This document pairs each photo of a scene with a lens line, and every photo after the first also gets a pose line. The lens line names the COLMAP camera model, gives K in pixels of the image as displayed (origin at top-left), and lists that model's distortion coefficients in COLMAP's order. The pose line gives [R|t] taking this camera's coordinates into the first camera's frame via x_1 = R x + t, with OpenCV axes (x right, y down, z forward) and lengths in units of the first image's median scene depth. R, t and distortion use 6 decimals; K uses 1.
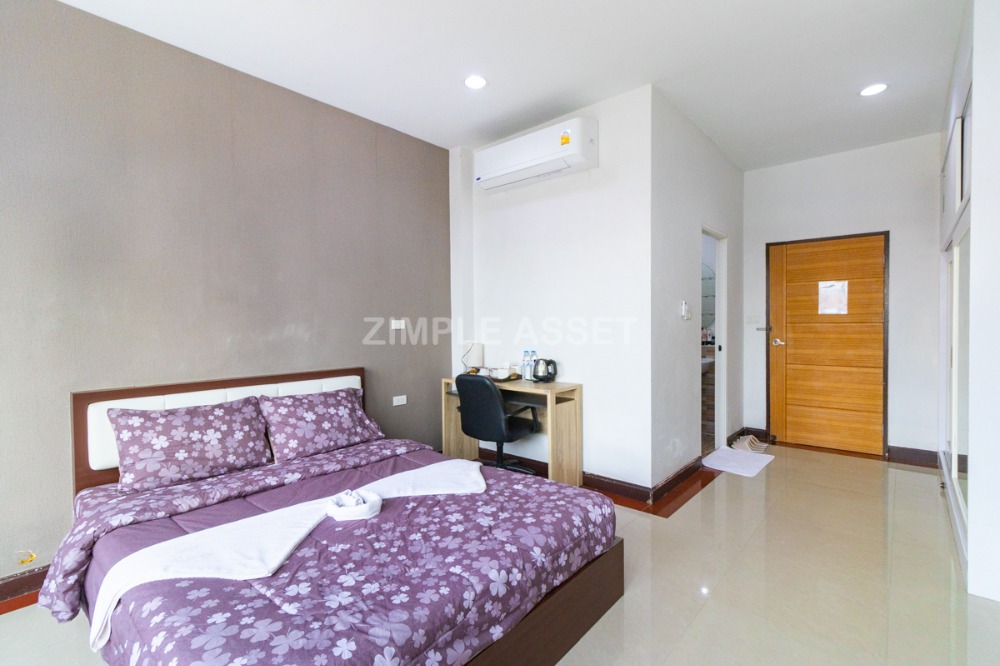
lens RADIAL K [[465.9, 0, 500.0], [0, 465.9, 333.0], [0, 0, 1]] dist [0.002325, 0.000310]
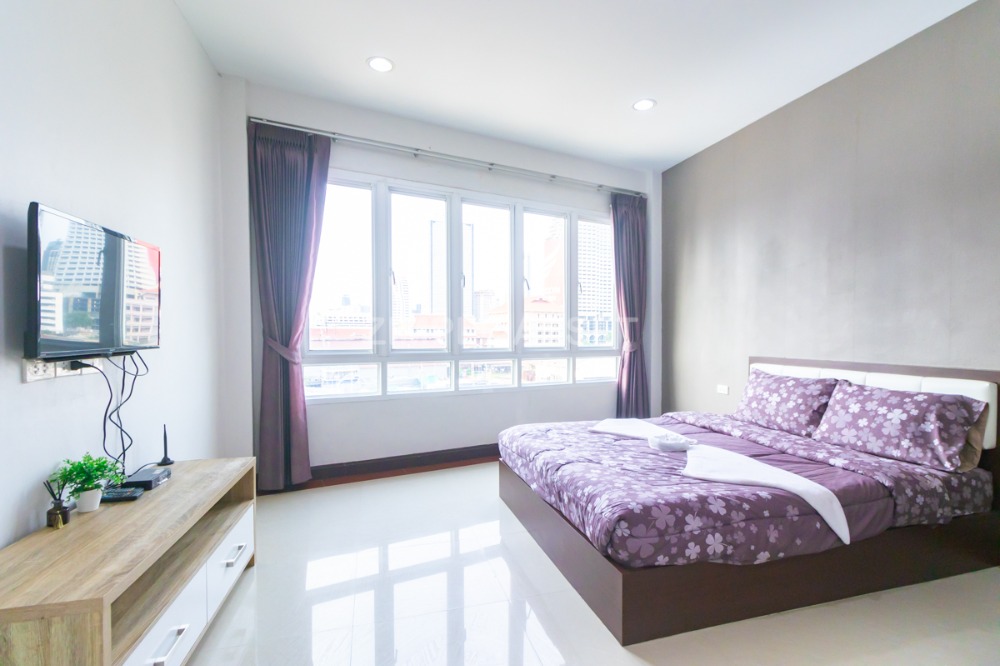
lens RADIAL K [[465.9, 0, 500.0], [0, 465.9, 333.0], [0, 0, 1]] dist [0.002325, 0.000310]
pose [[-0.557108, 0.008537, -0.830396, 0.519573], [-0.013487, 0.999722, 0.019326, 0.014477], [0.830330, 0.021966, -0.556838, 0.640542]]
